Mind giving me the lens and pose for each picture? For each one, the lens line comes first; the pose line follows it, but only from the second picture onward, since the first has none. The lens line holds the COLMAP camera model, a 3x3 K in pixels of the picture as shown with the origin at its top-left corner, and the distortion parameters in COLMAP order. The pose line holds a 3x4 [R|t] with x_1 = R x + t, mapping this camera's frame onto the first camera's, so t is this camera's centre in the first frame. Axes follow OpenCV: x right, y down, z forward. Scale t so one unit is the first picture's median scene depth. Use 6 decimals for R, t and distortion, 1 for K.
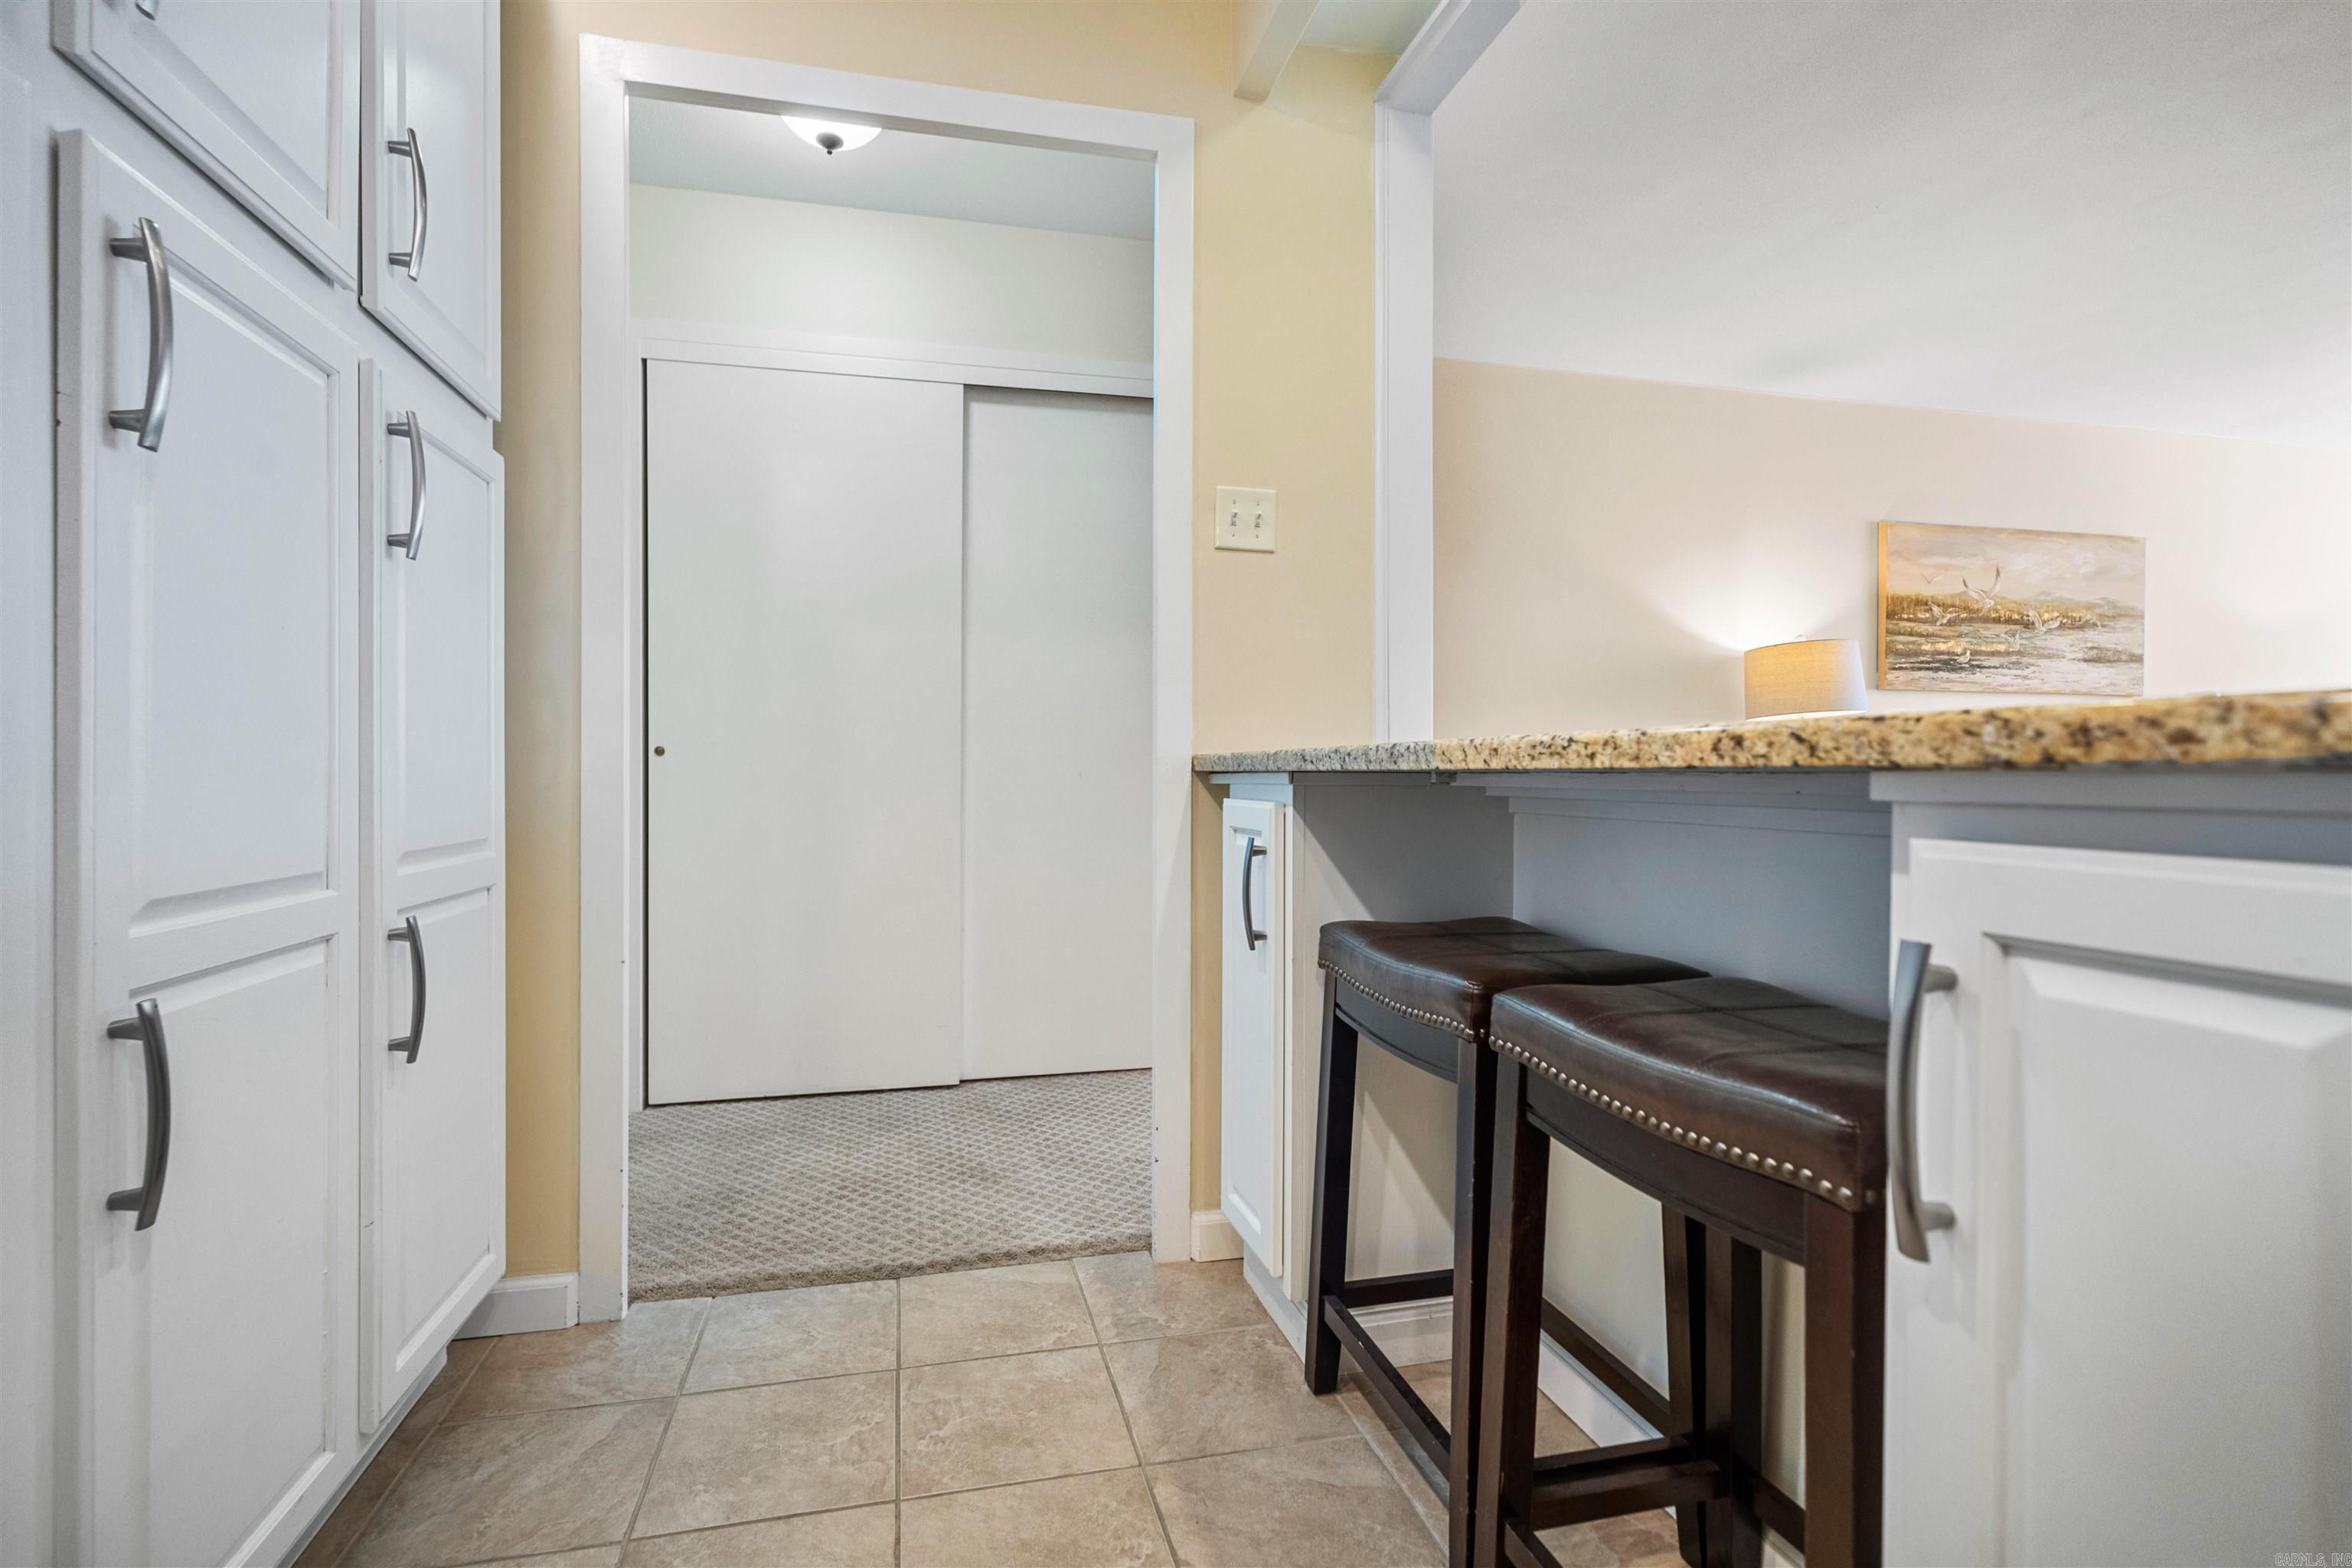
lens RADIAL K [[1111.3, 0, 1170.3], [0, 1111.3, 784.2], [0, 0, 1]] dist [0.003424, -0.000529]
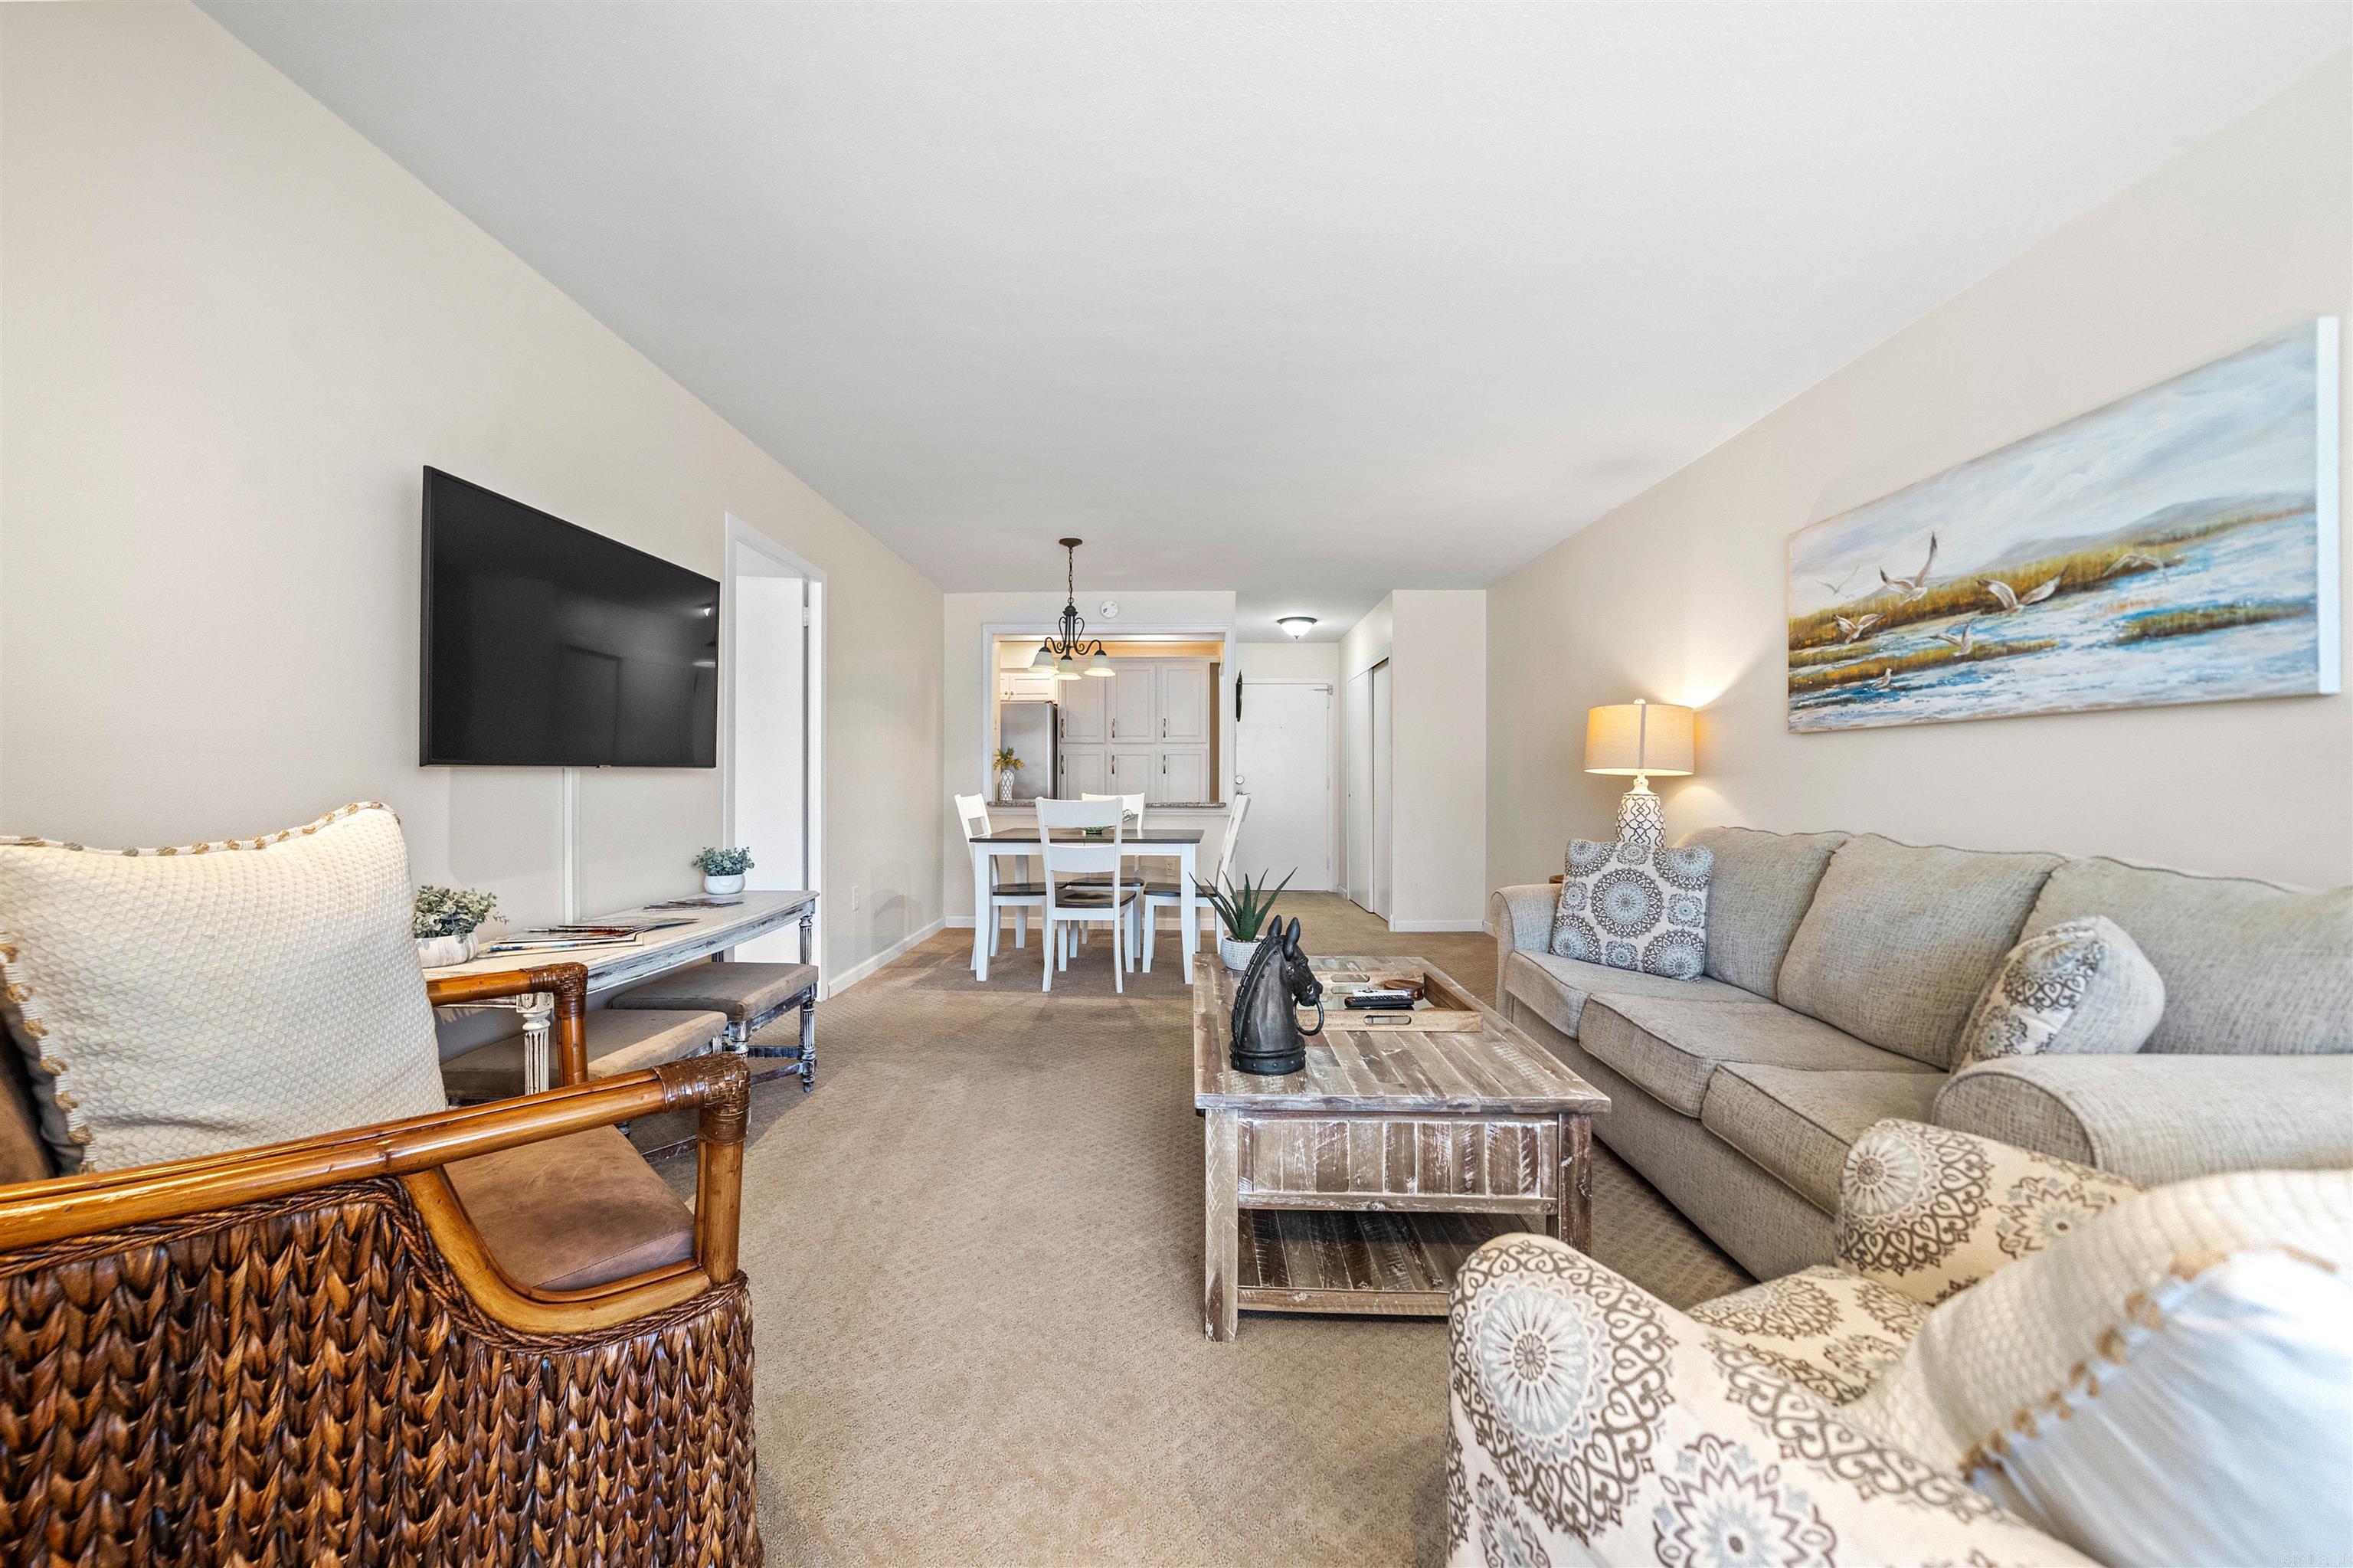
lens RADIAL K [[850.7, 0, 1171.0], [0, 850.7, 783.7], [0, 0, 1]] dist [-0.001911, -0.000047]
pose [[-0.253668, 0.001331, -0.967290, 1.346287], [-0.009845, 0.999944, 0.003958, -0.044176], [0.967241, 0.010527, -0.253640, 0.691829]]
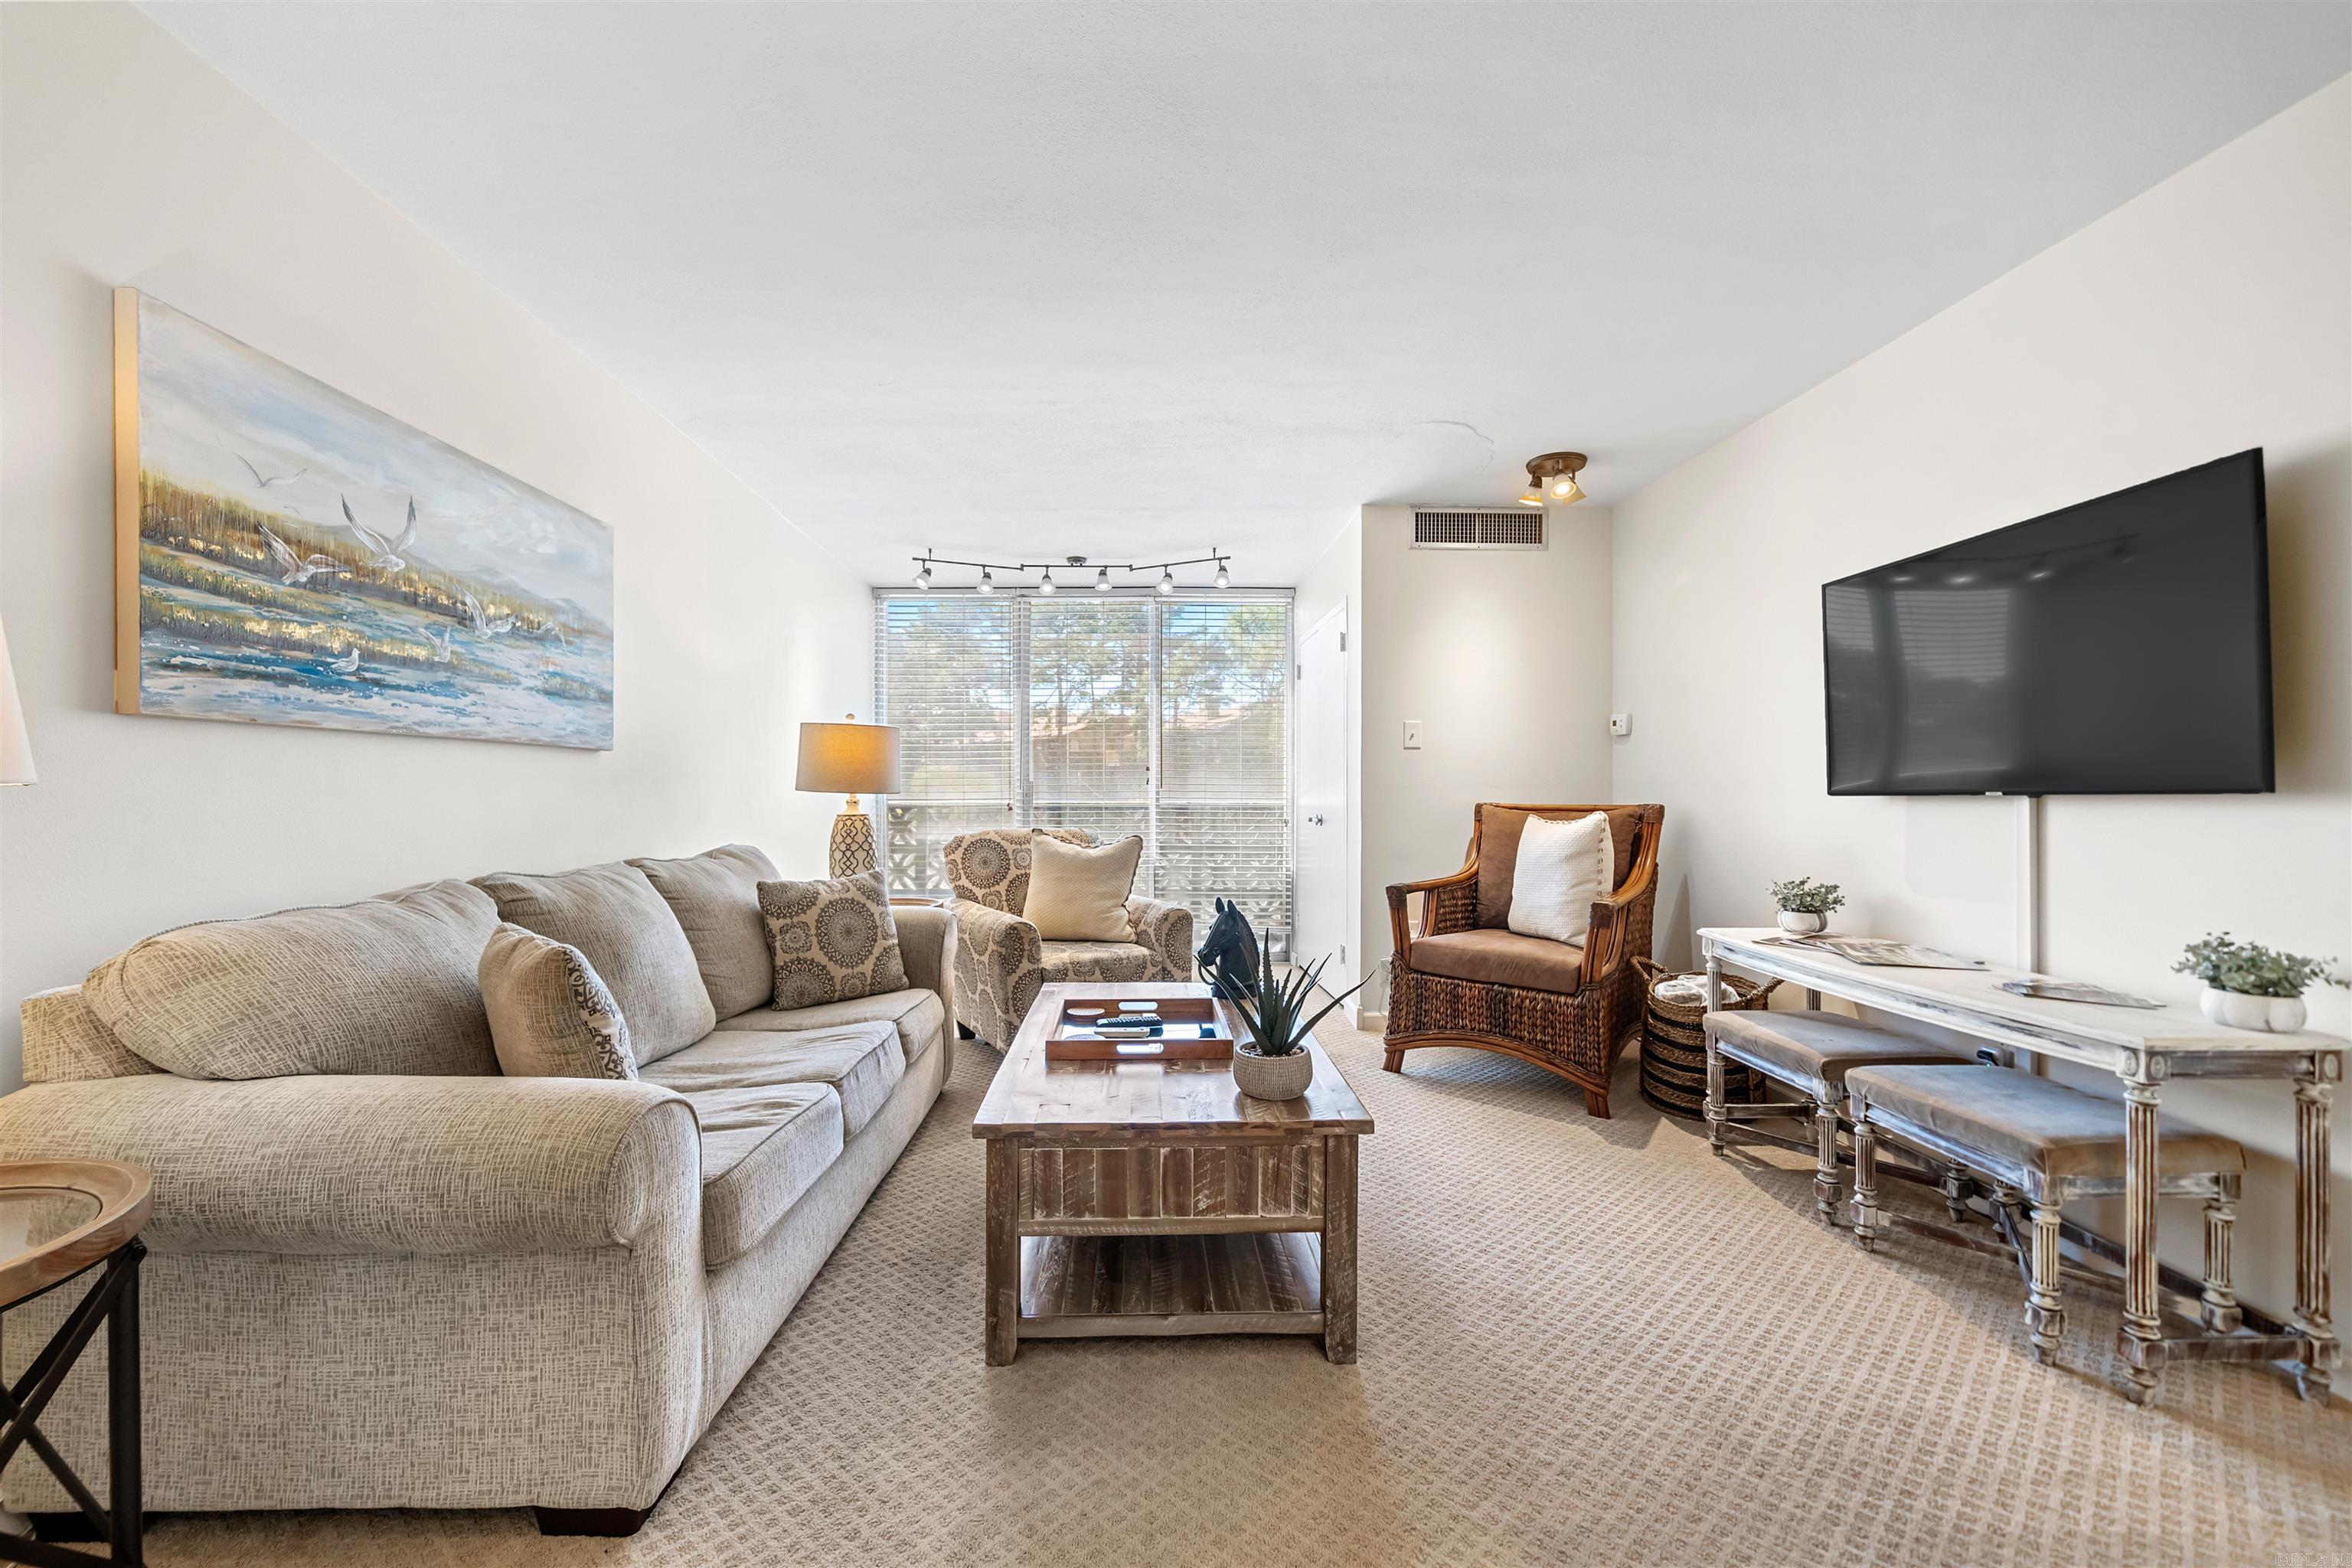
lens RADIAL K [[940.4, 0, 1153.9], [0, 940.4, 797.0], [0, 0, 1]] dist [-0.002173, 0.000504]
pose [[0.221030, -0.008968, 0.975226, 0.384835], [0.007700, 0.999943, 0.007451, -0.054218], [-0.975237, 0.005862, 0.221087, 0.557941]]
